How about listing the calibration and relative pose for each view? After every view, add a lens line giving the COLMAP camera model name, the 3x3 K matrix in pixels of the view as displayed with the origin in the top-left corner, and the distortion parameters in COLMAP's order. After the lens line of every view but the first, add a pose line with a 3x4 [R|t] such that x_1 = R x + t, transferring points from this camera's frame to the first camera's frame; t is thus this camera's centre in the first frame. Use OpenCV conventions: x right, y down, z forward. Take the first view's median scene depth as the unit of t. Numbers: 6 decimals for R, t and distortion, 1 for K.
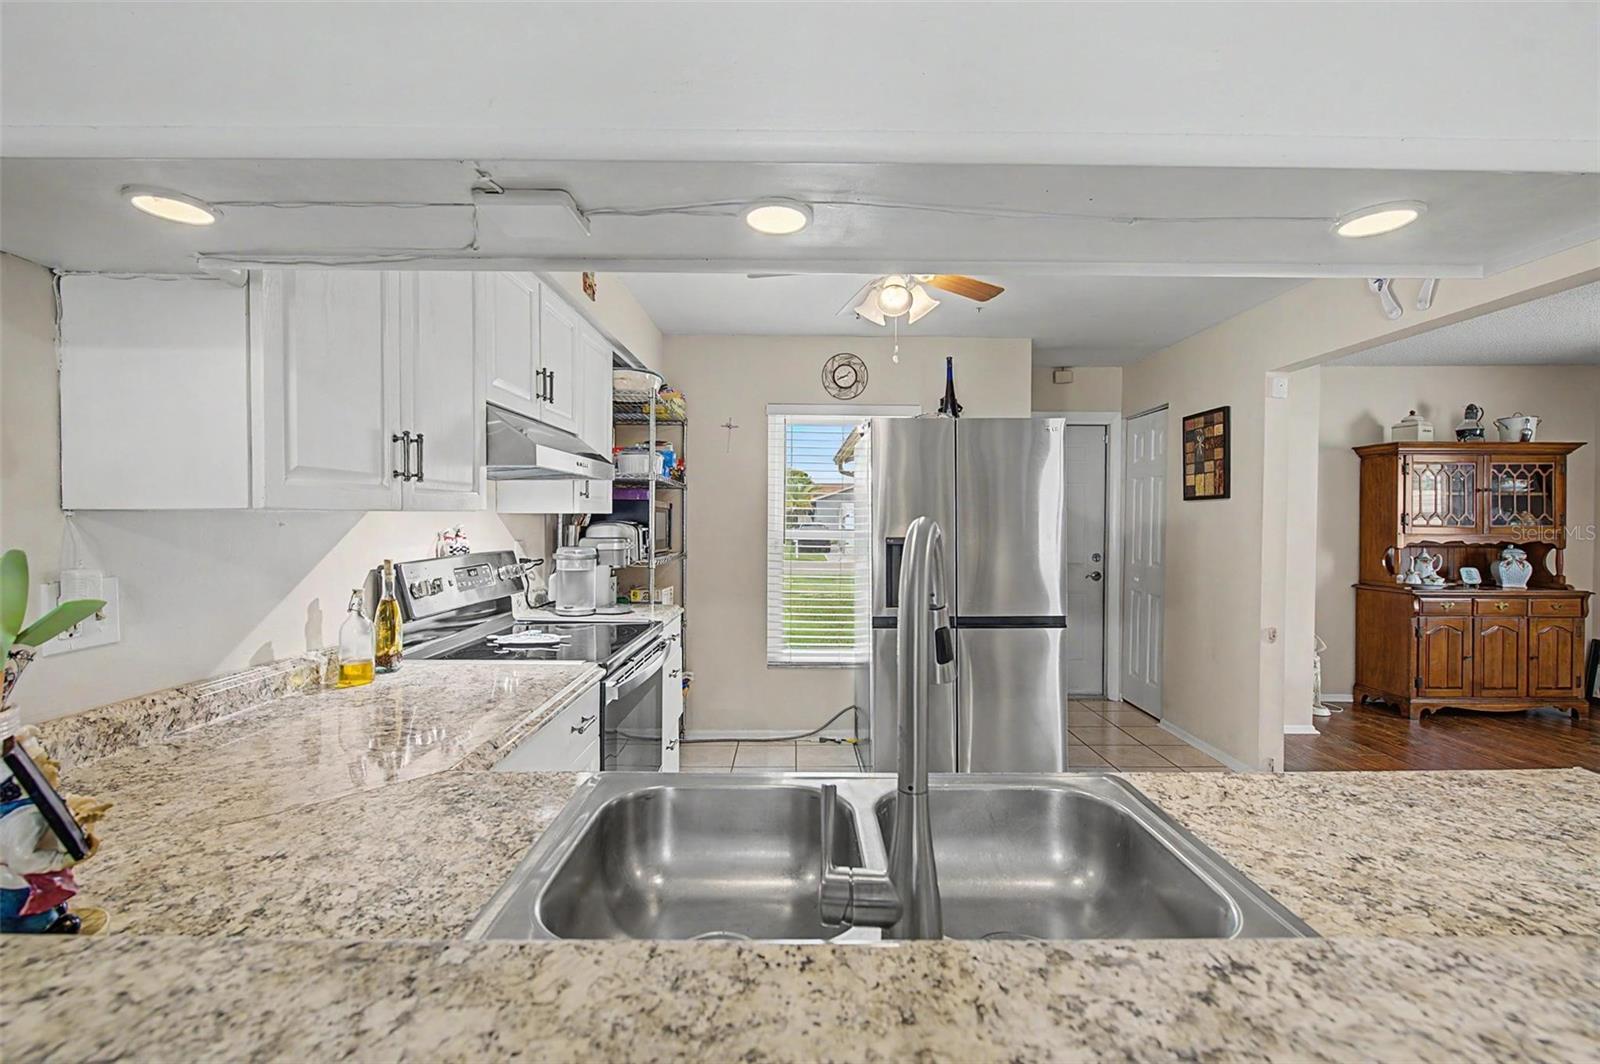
lens RADIAL K [[662.5, 0, 799.4], [0, 662.5, 528.7], [0, 0, 1]] dist [0.003171, -0.003852]
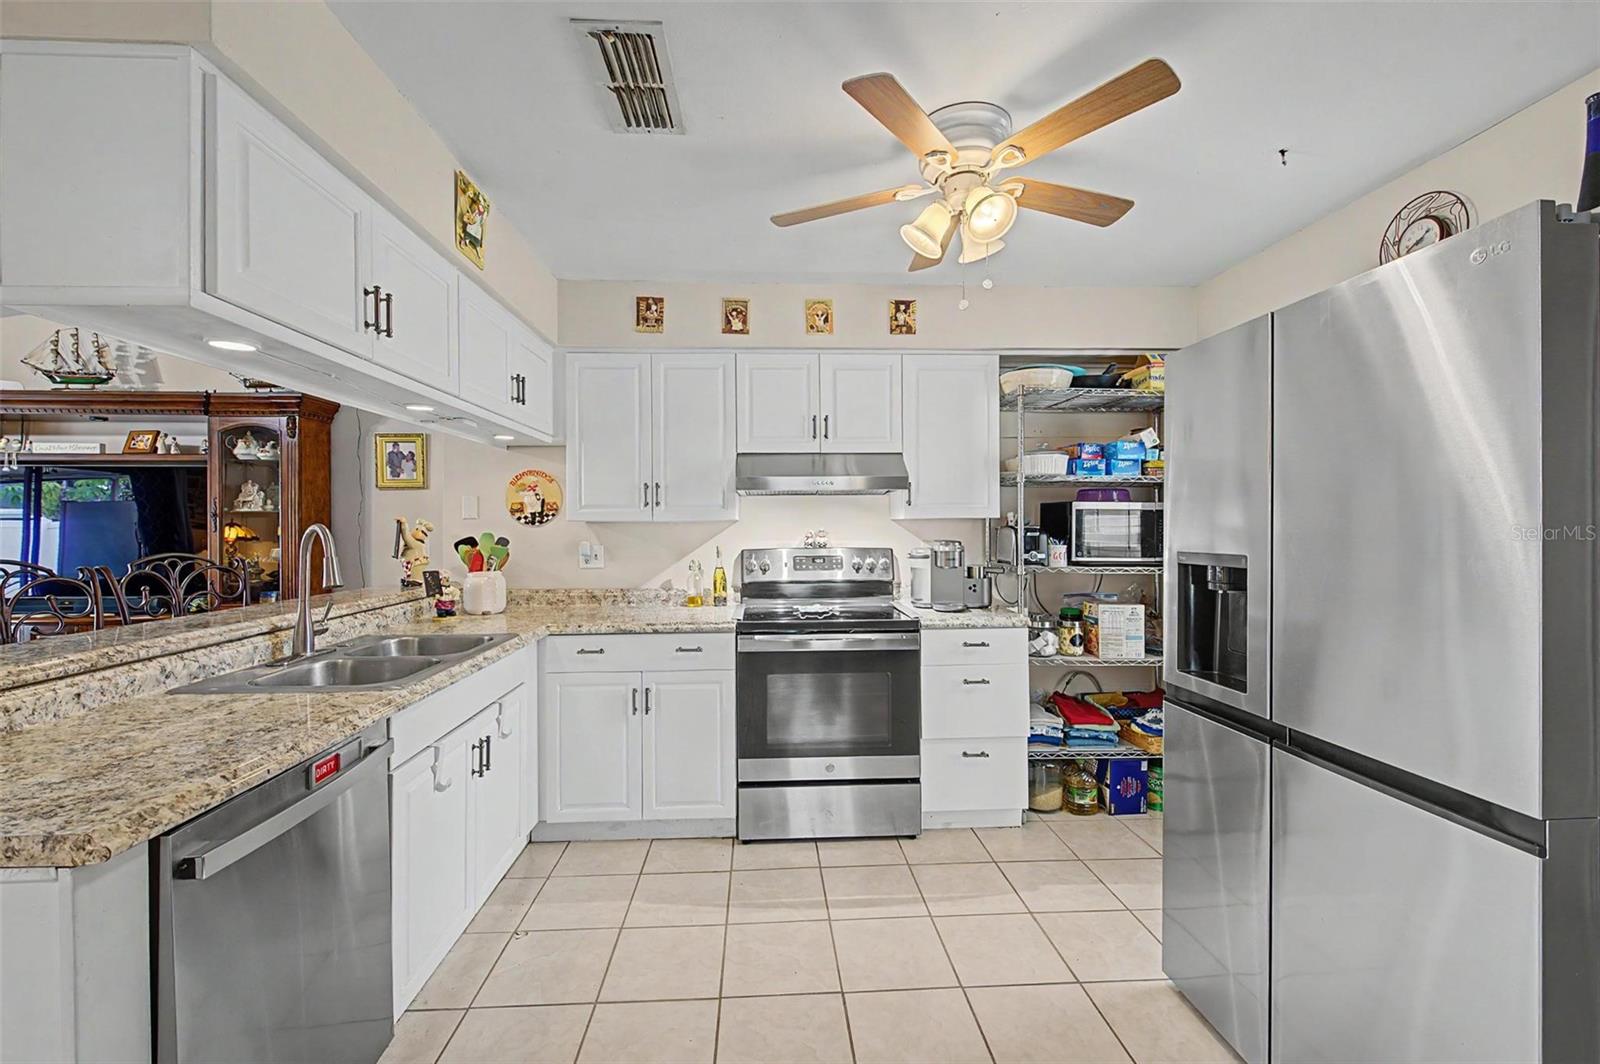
lens RADIAL K [[662.5, 0, 796.7], [0, 662.5, 523.2], [0, 0, 1]] dist [0.003171, -0.003852]
pose [[0.050626, -0.005204, -0.998704, 0.498025], [-0.009762, 0.999936, -0.005706, -0.003923], [0.998670, 0.010038, 0.050572, 0.445536]]
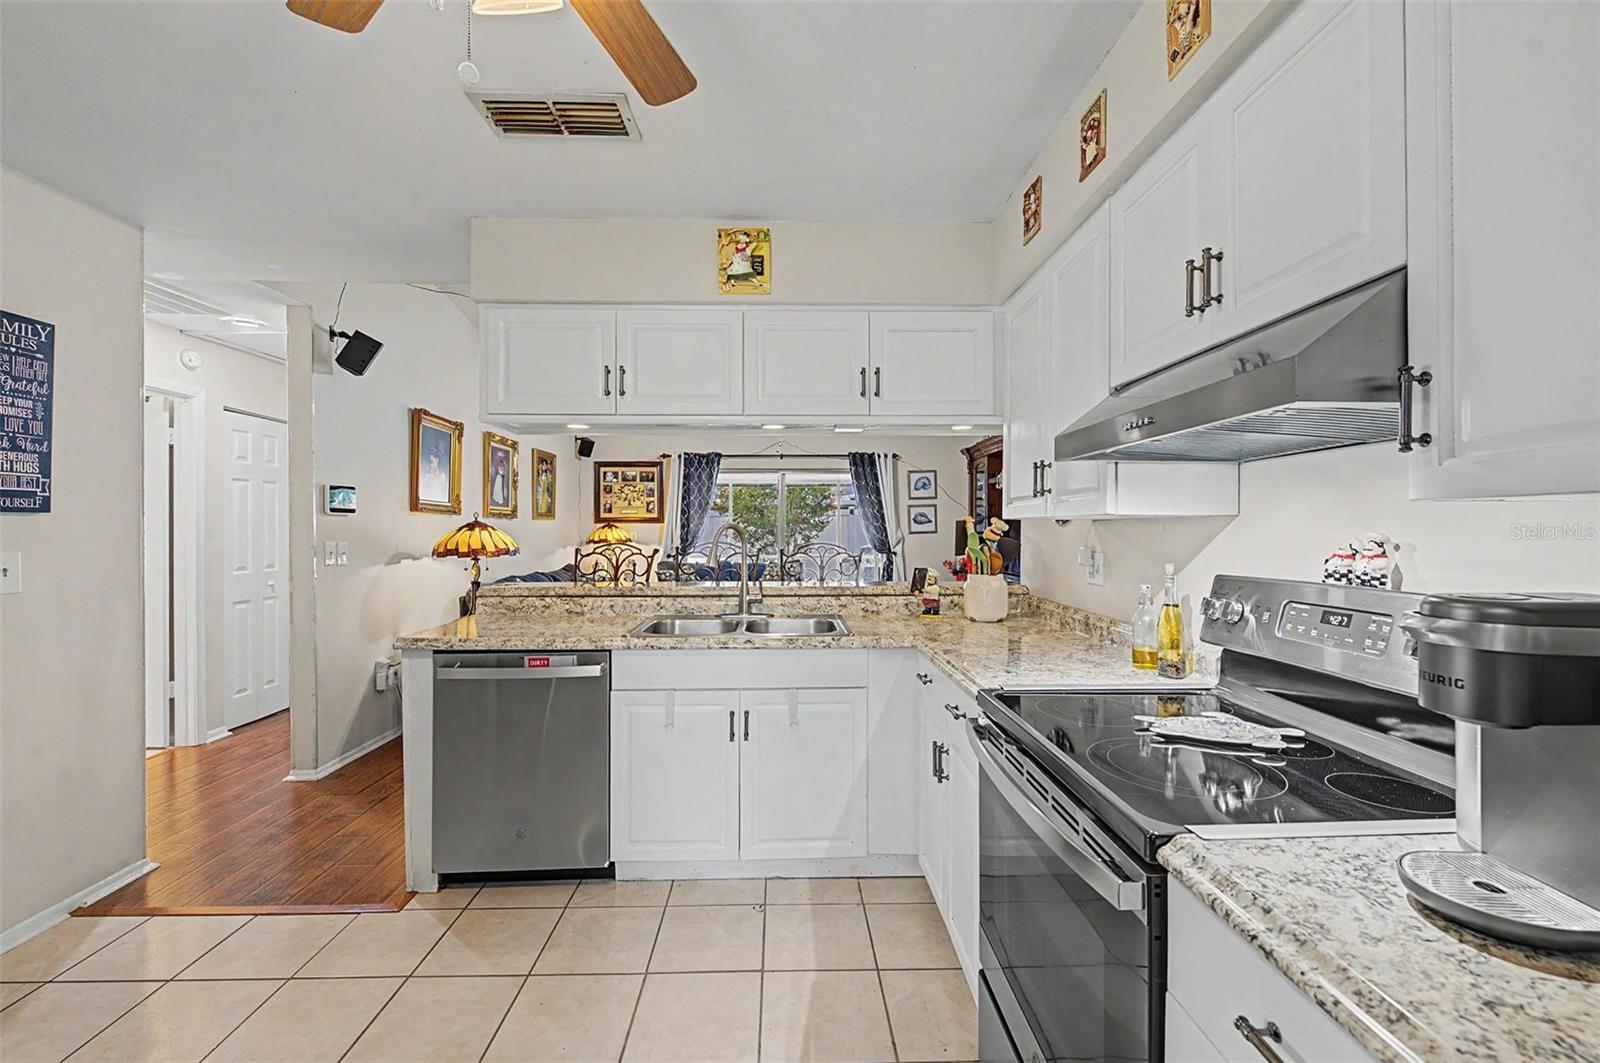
lens RADIAL K [[662.5, 0, 803.9], [0, 662.5, 523.8], [0, 0, 1]] dist [0.003171, -0.003852]
pose [[-0.999662, -0.002669, -0.025862, -0.017341], [-0.002922, 0.999948, 0.009737, -0.008497], [0.025835, 0.009809, -0.999618, 0.782803]]
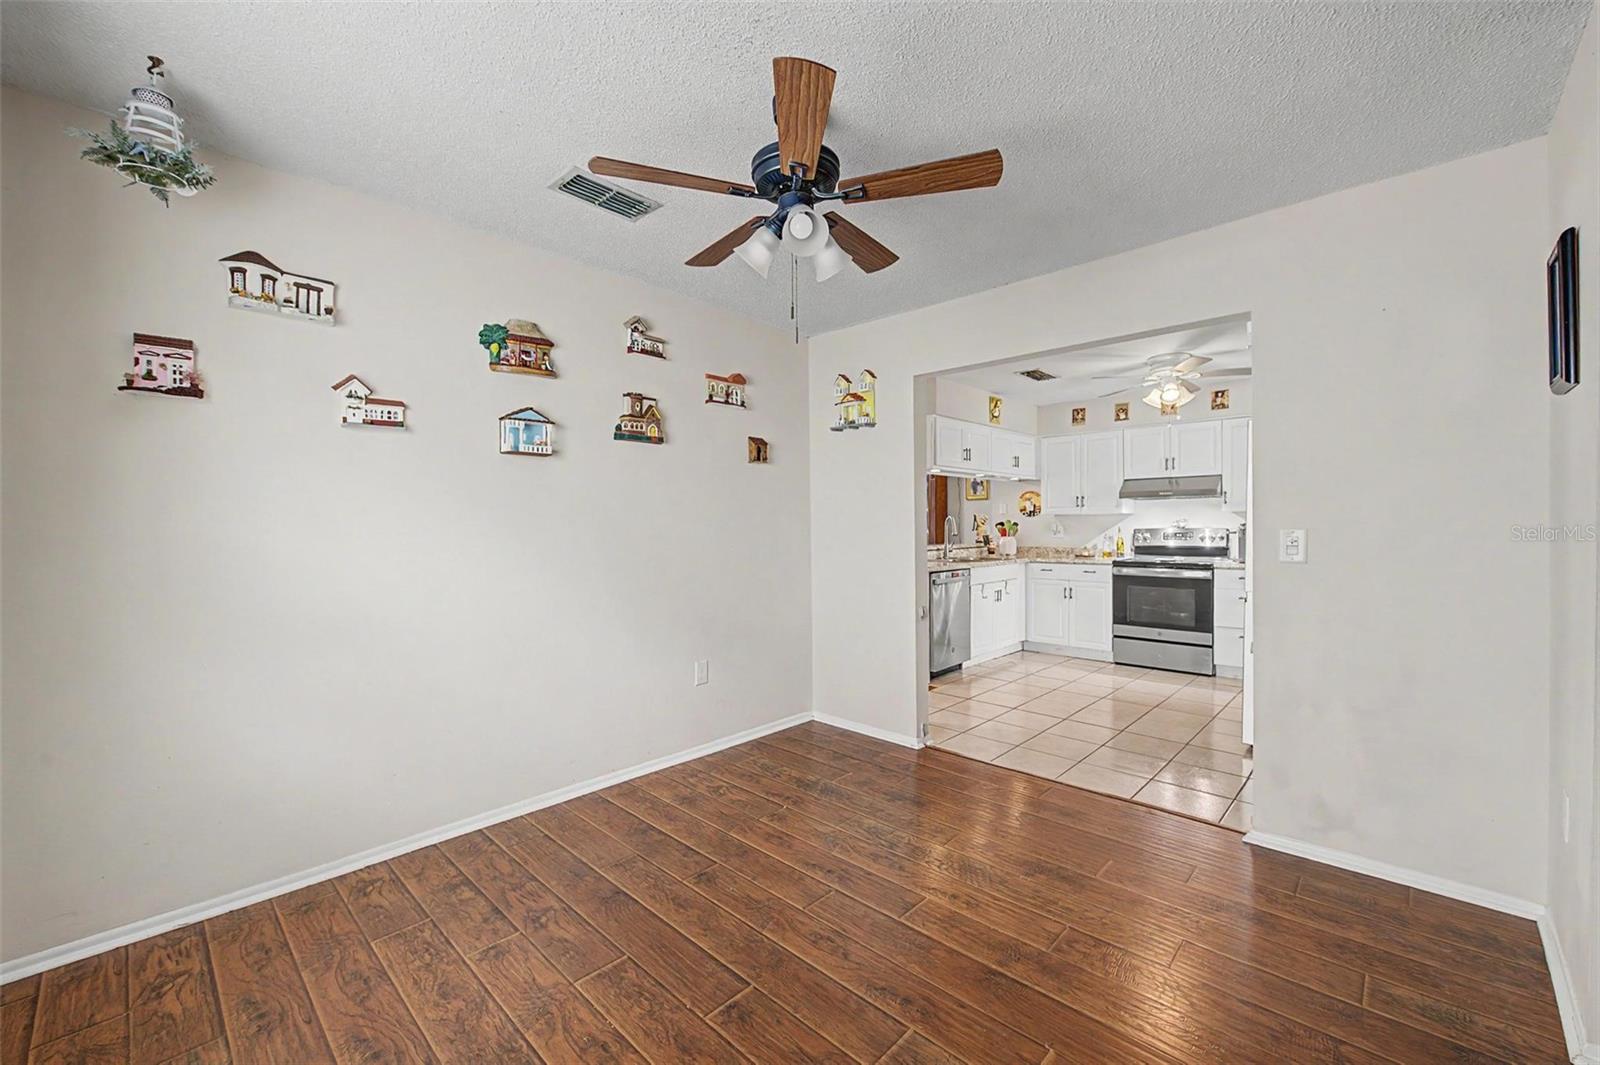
lens RADIAL K [[662.5, 0, 794.0], [0, 662.5, 531.7], [0, 0, 1]] dist [0.003171, -0.003852]
pose [[-0.691199, 0.008577, -0.722613, 1.282528], [-0.006452, 0.999816, 0.018039, 0.007894], [0.722635, 0.017131, -0.691017, 0.878932]]
